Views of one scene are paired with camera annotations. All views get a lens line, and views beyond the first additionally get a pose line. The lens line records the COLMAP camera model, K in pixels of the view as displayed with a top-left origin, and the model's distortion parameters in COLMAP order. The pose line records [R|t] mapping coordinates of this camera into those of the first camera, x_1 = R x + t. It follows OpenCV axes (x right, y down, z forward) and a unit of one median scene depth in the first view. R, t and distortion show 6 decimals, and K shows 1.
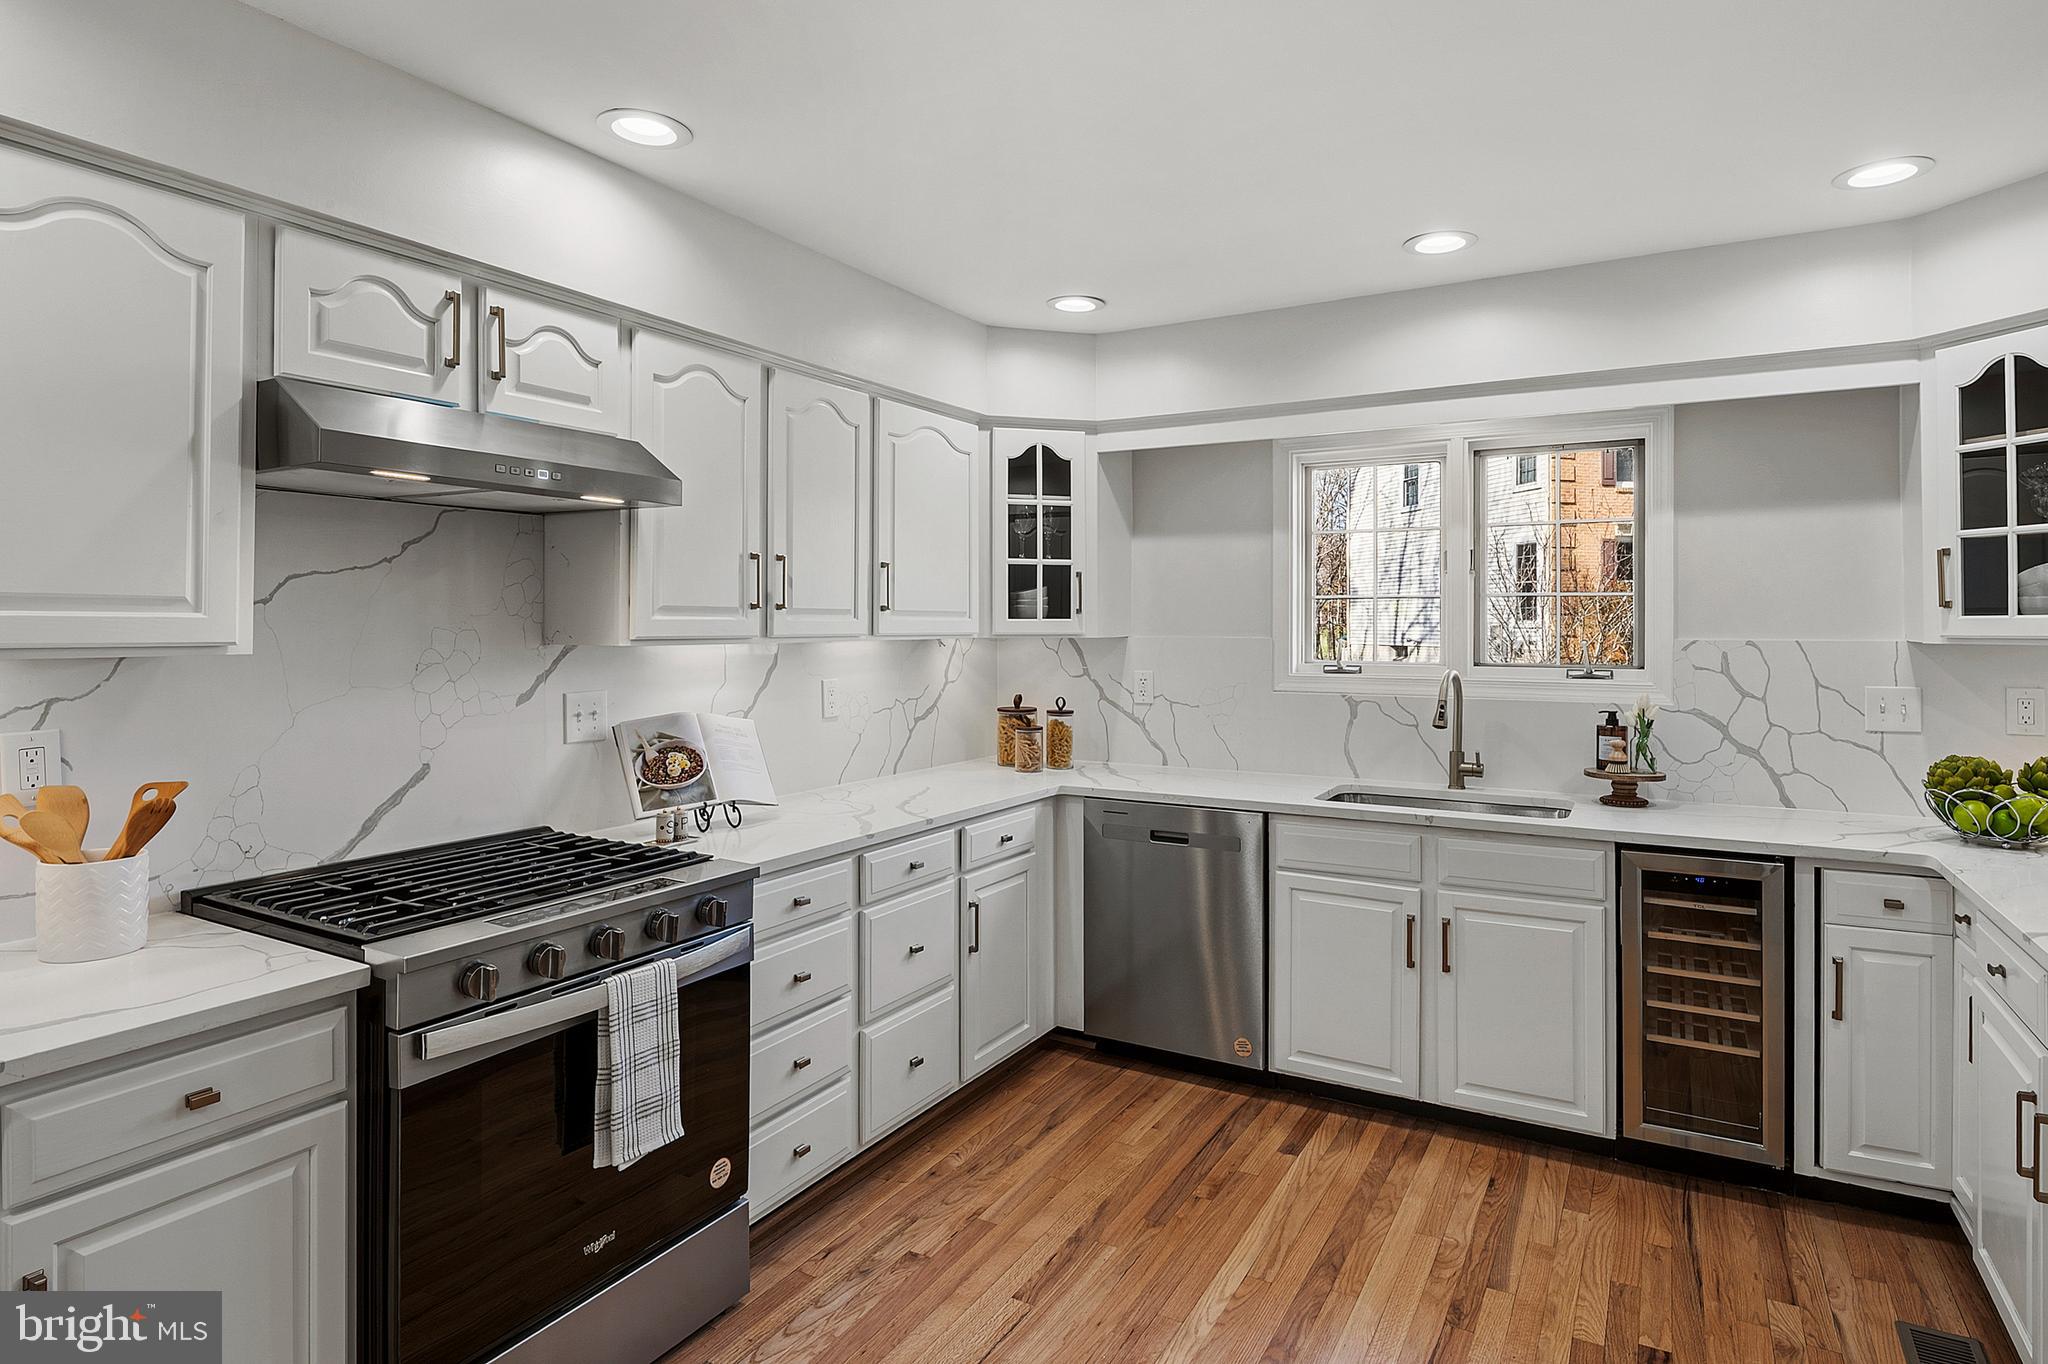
lens RADIAL K [[1126.5, 0, 1022.1], [0, 1126.5, 617.3], [0, 0, 1]] dist [-0.003292, -0.001798]
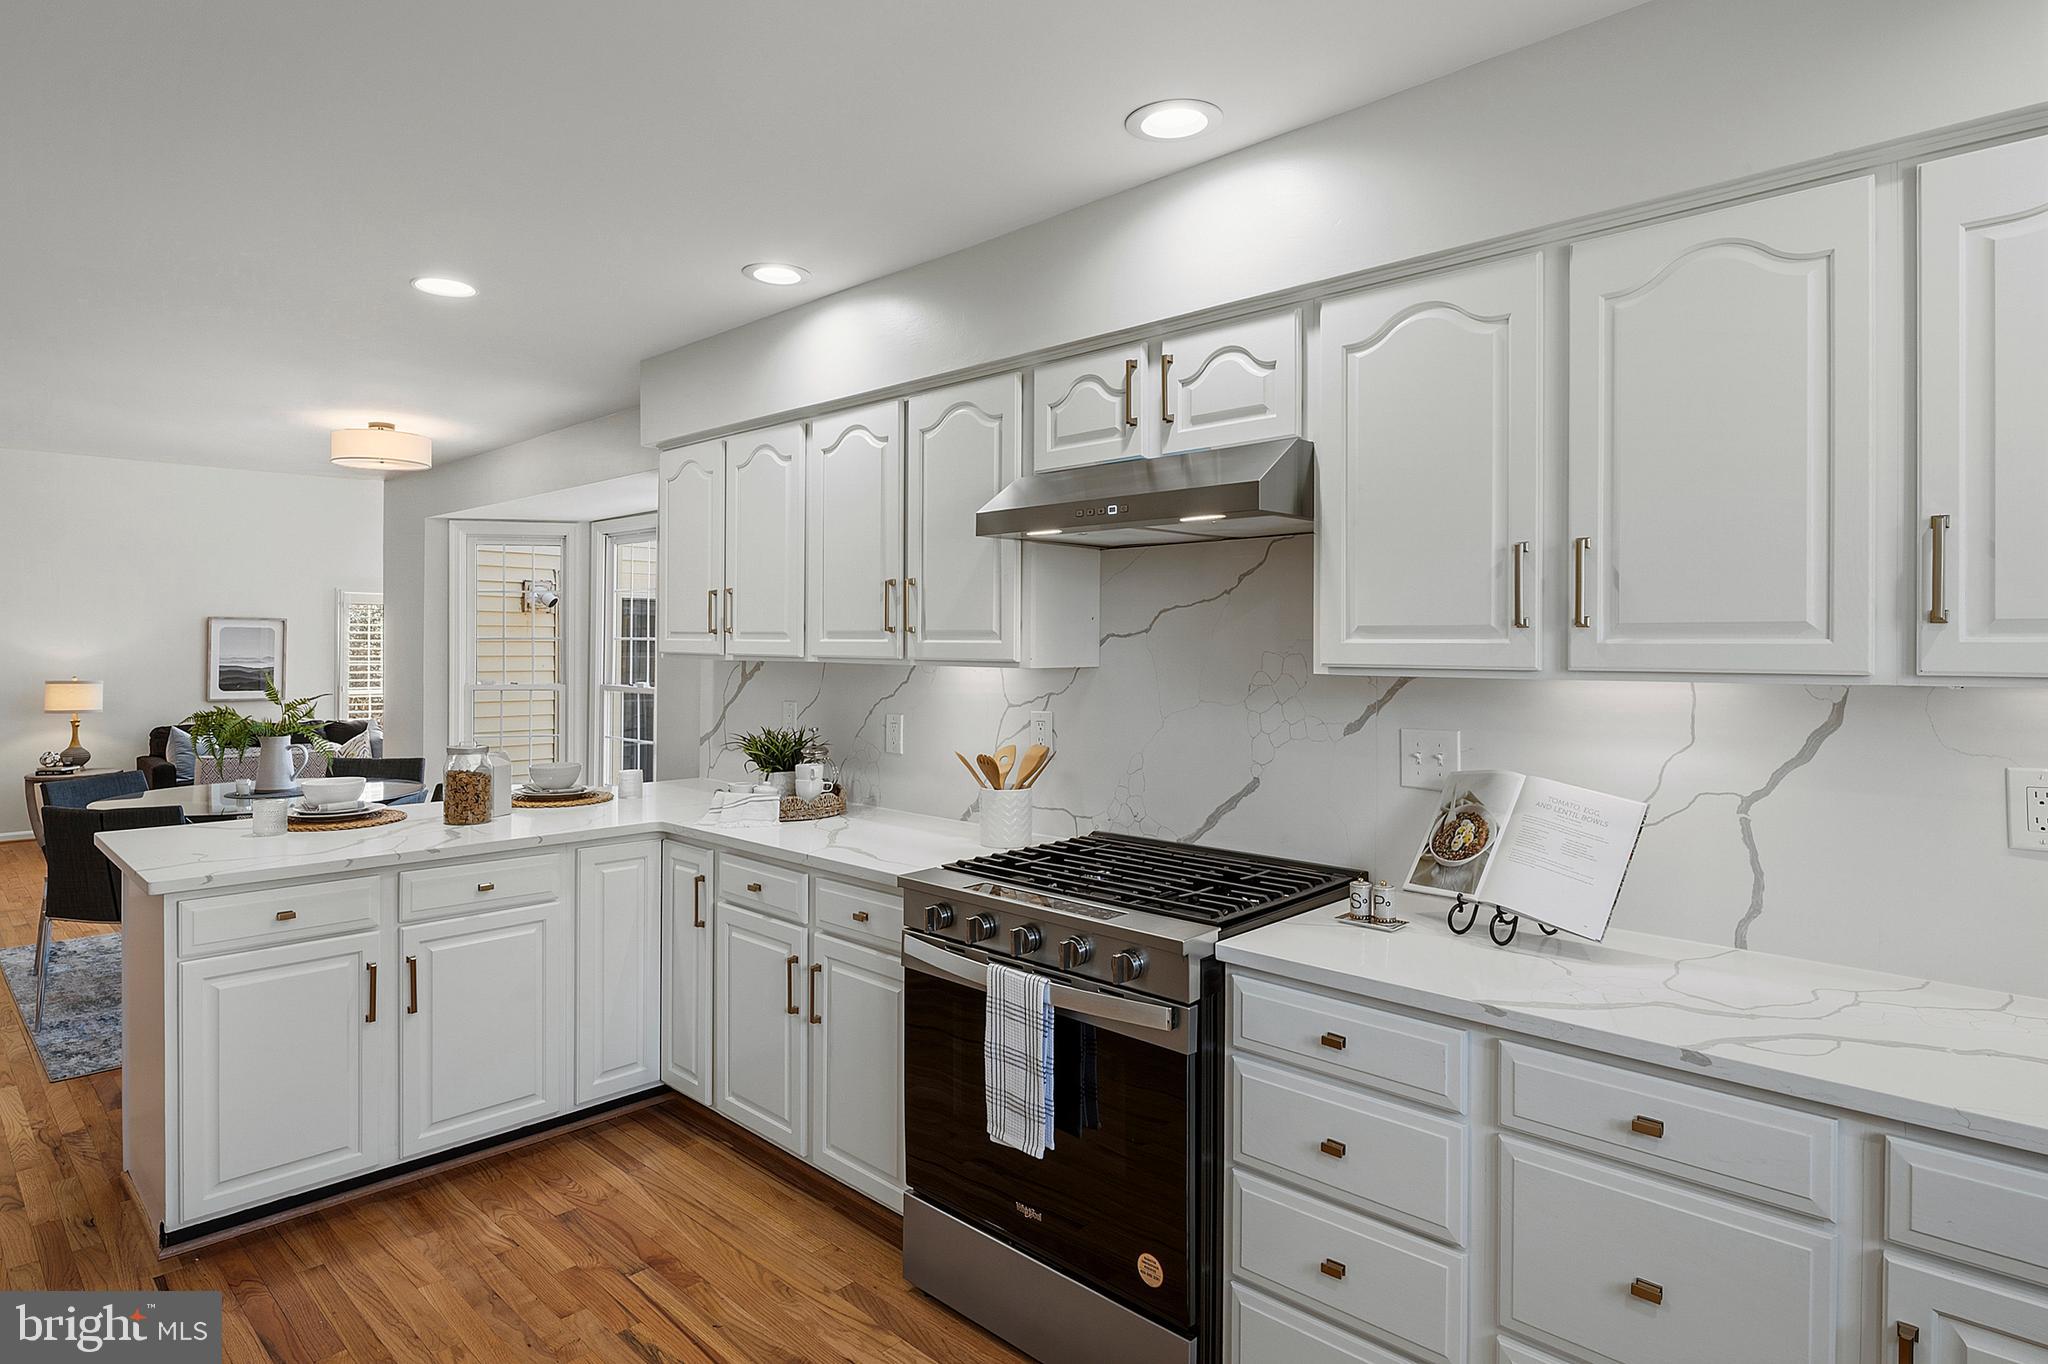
lens RADIAL K [[1135.3, 0, 1022.1], [0, 1135.3, 644.3], [0, 0, 1]] dist [0.000008, -0.000822]
pose [[-0.247857, -0.001462, -0.968795, 0.584328], [0.002697, 0.999994, -0.002200, 0.004195], [0.968793, -0.003158, -0.247852, 1.059495]]
